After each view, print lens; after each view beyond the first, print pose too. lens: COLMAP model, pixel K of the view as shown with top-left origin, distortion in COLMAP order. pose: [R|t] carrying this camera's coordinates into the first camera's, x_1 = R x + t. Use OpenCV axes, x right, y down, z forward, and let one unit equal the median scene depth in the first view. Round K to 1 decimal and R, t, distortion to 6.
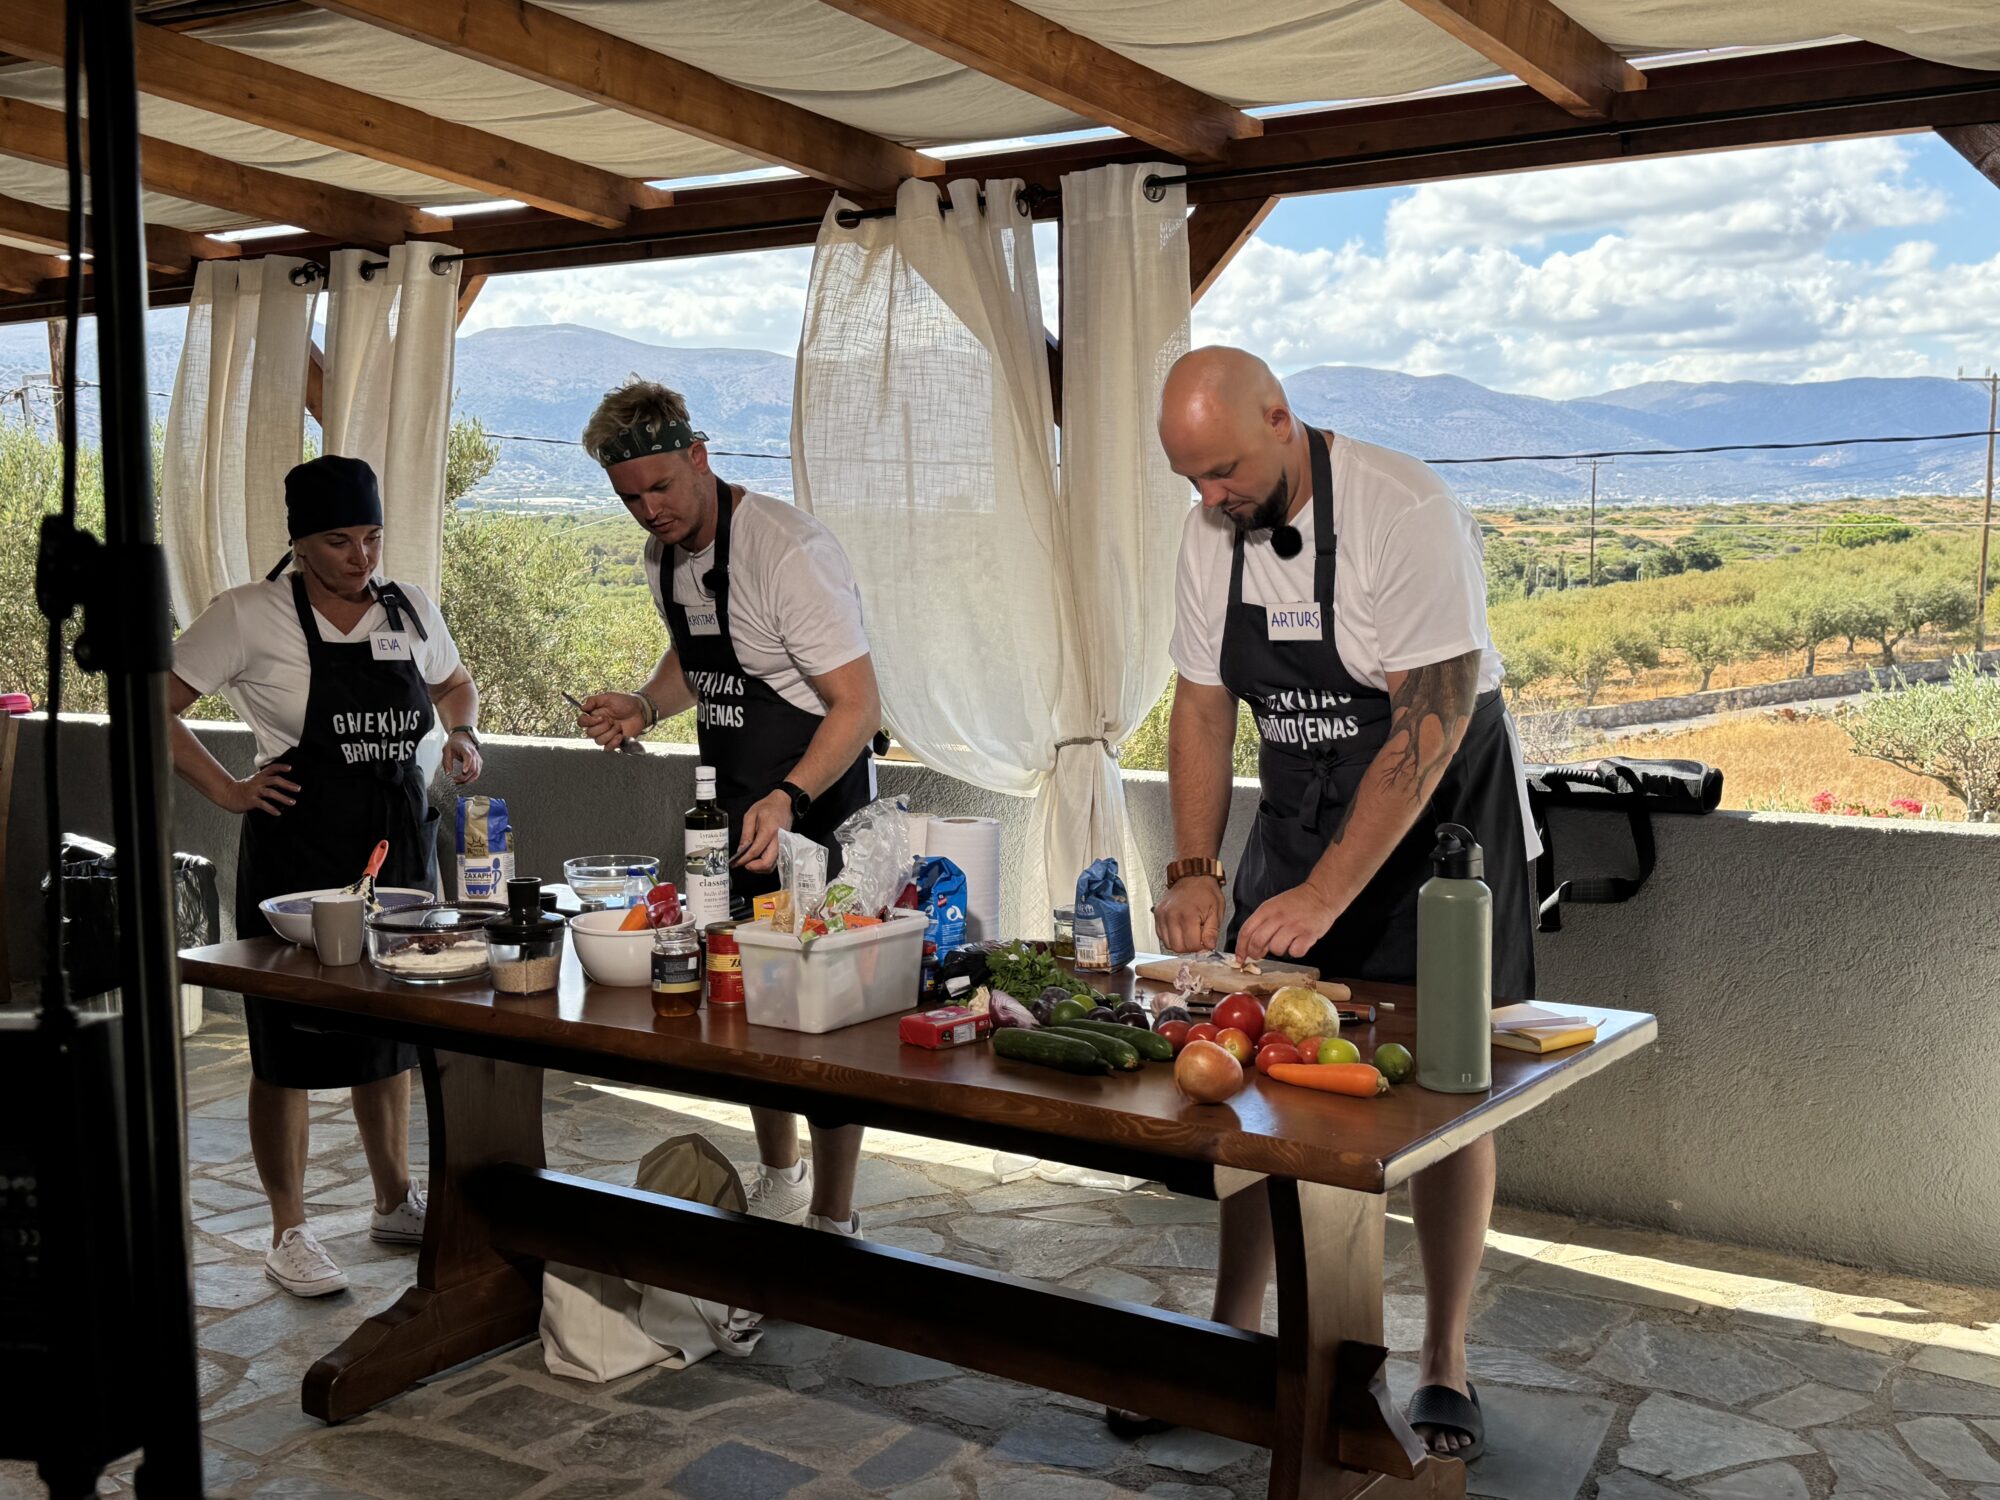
lens RADIAL K [[2218.4, 0, 981.6], [0, 2218.4, 777.5], [0, 0, 1]] dist [0.101716, 0.000000]
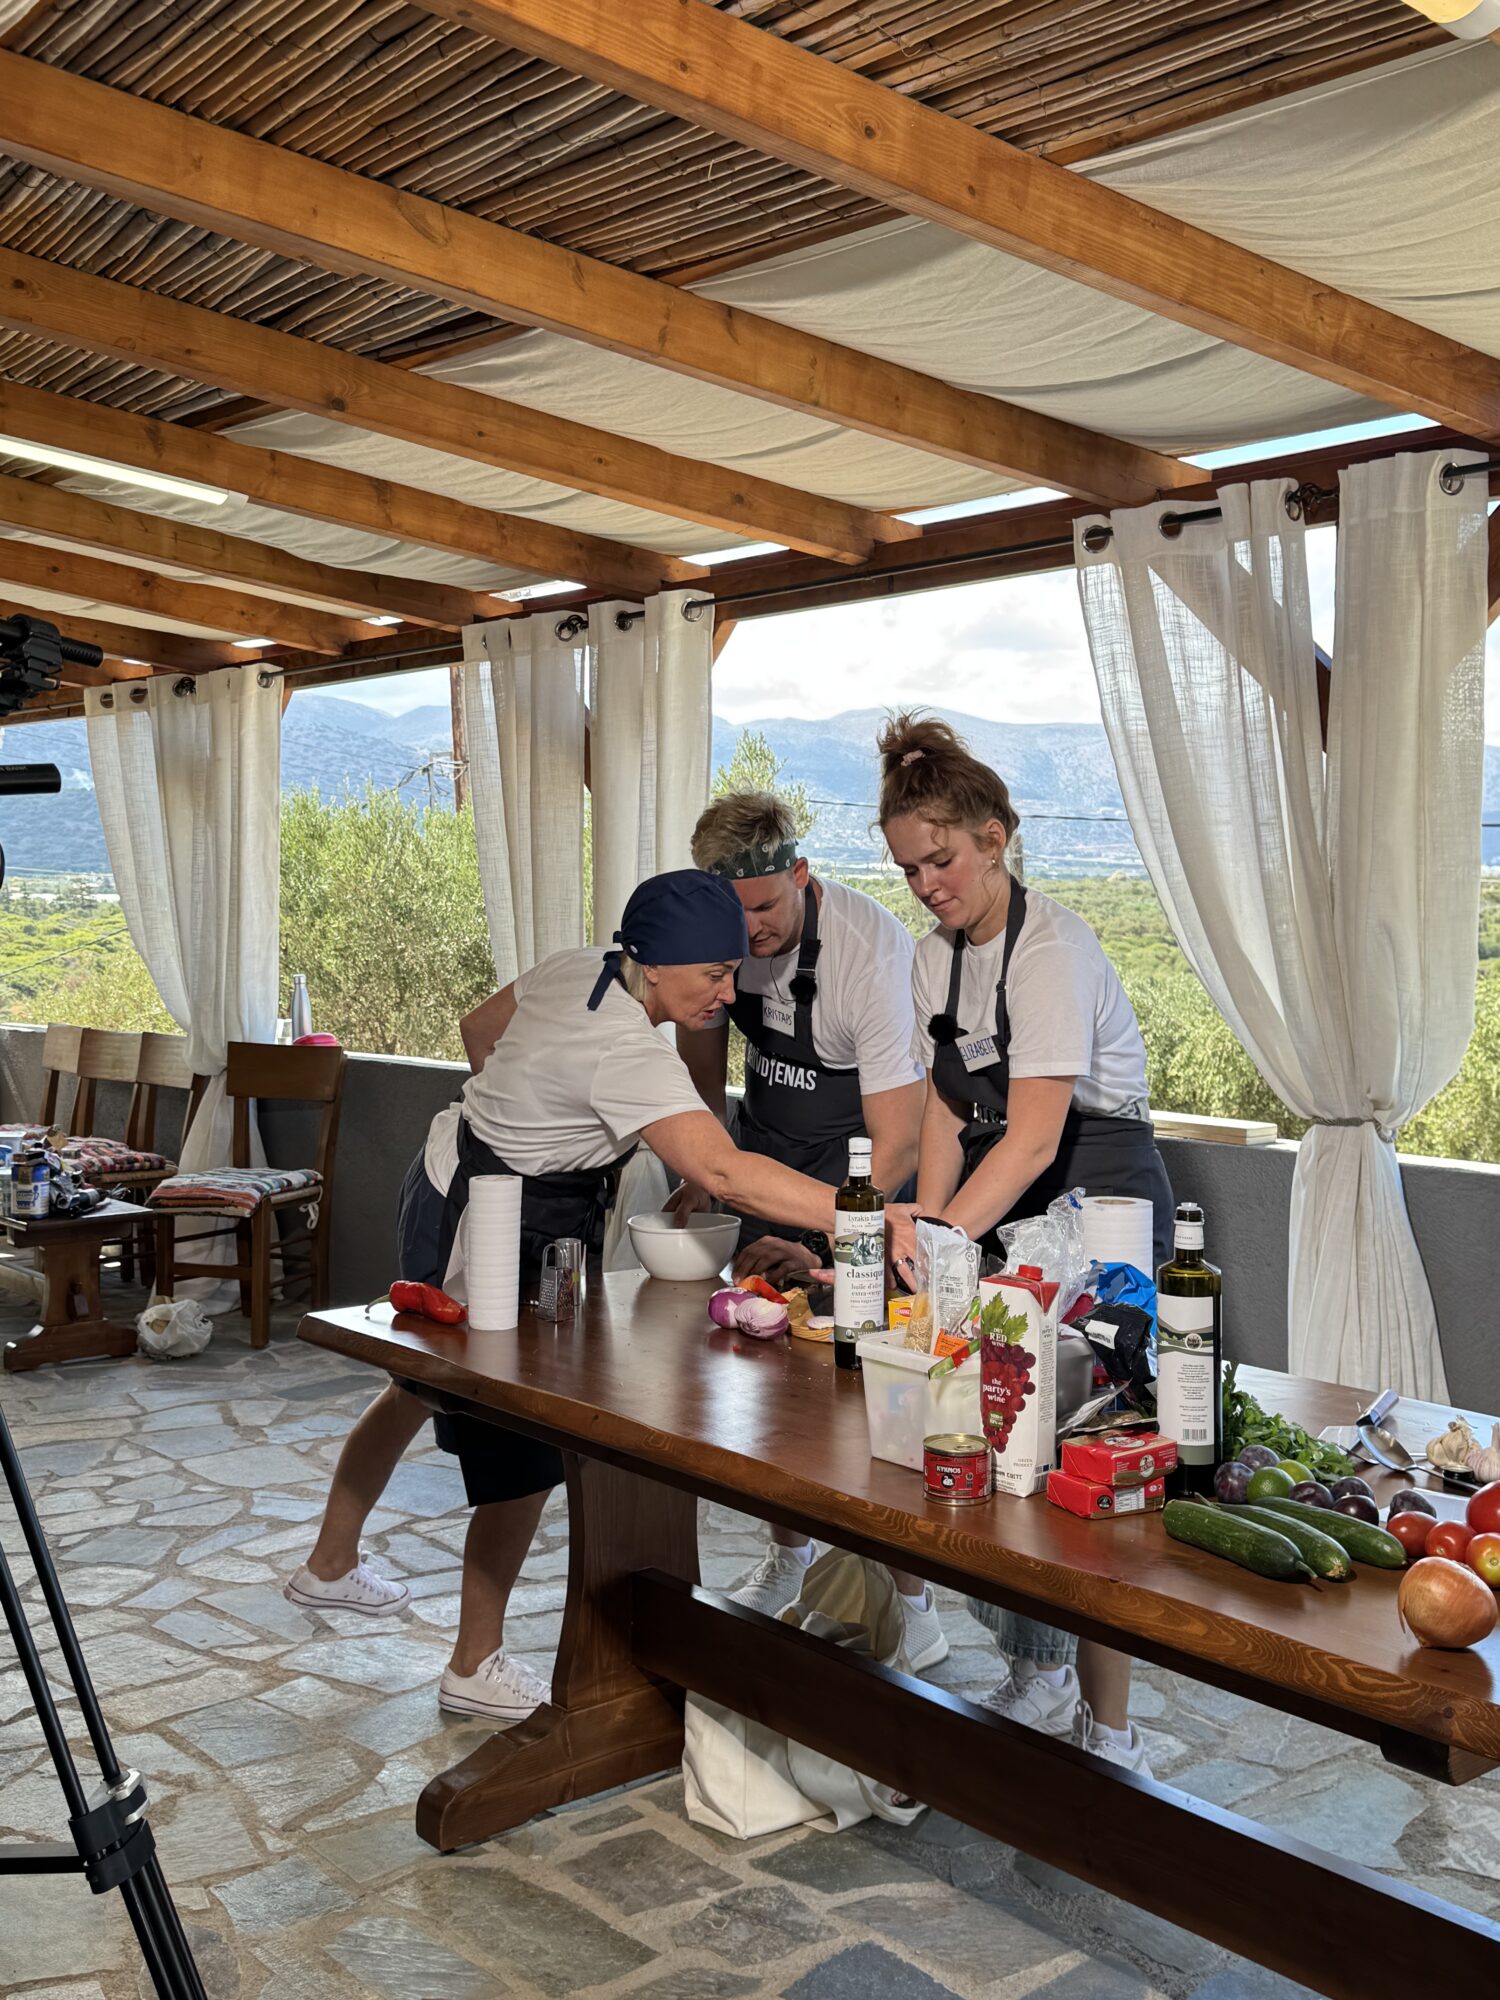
lens RADIAL K [[2097.8, 0, 739.5], [0, 2097.8, 1012.9], [0, 0, 1]] dist [0.060124, 0.000000]
pose [[0.964191, 0.022867, -0.264220, 0.039672], [-0.037301, 0.998065, -0.049744, -0.010045], [0.262571, 0.057818, 0.963179, 0.184237]]
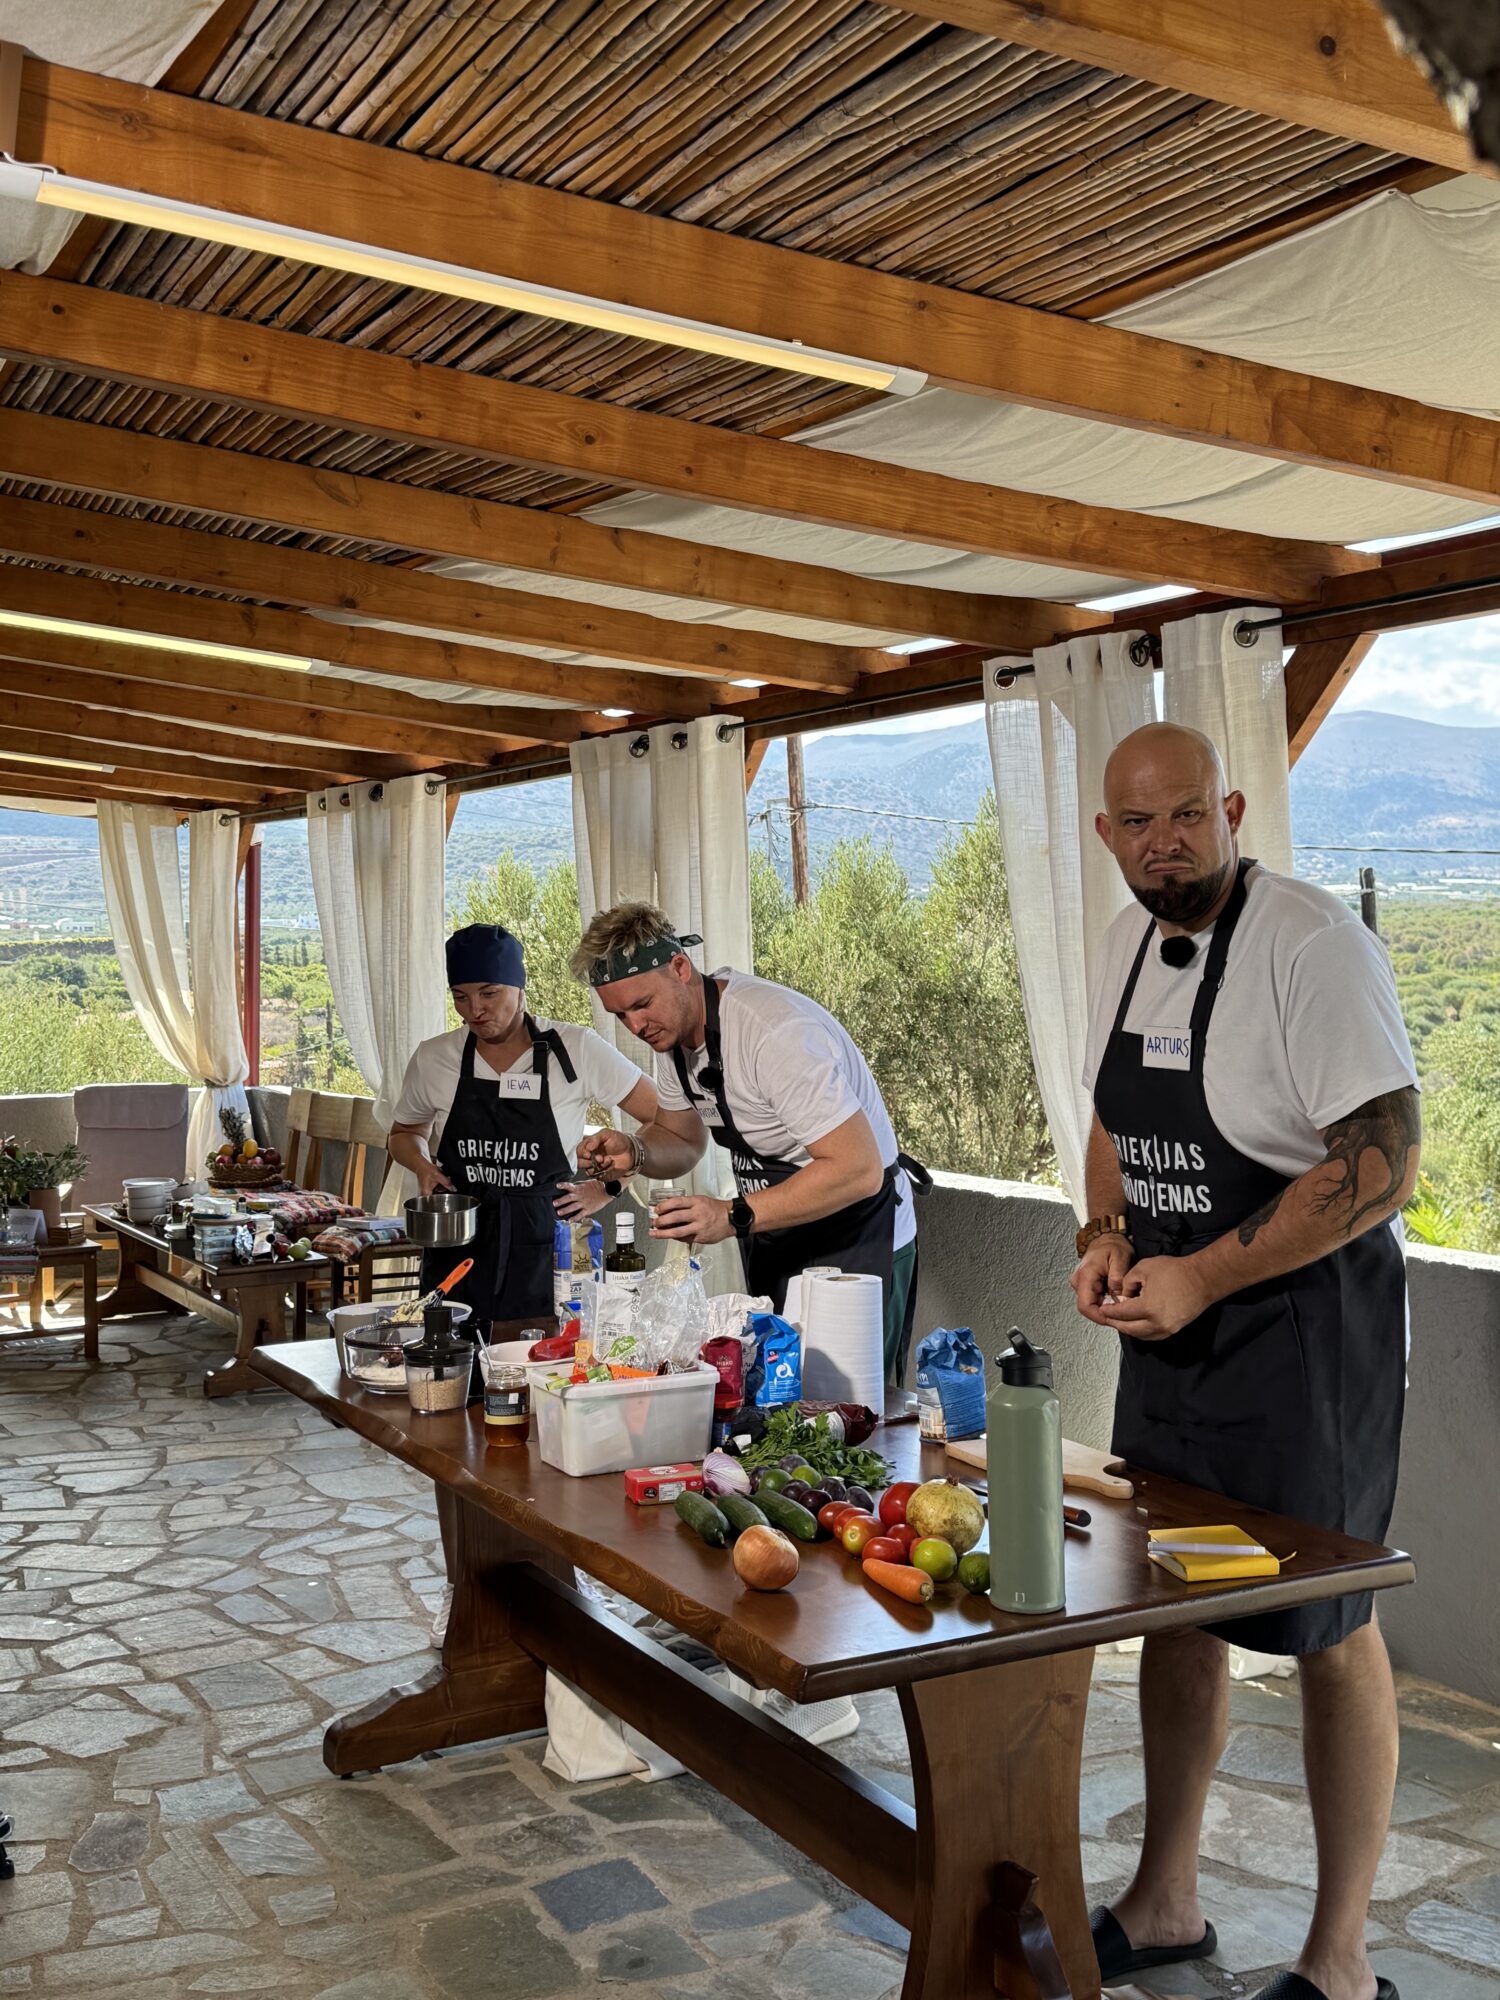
lens RADIAL K [[2218.4, 0, 738.3], [0, 2218.4, 1003.6], [0, 0, 1]] dist [0.101716, 0.000000]
pose [[0.890258, 0.007234, -0.455399, 0.383667], [-0.039347, 0.997357, -0.061076, -0.039551], [0.453754, 0.072292, 0.888190, 0.049103]]
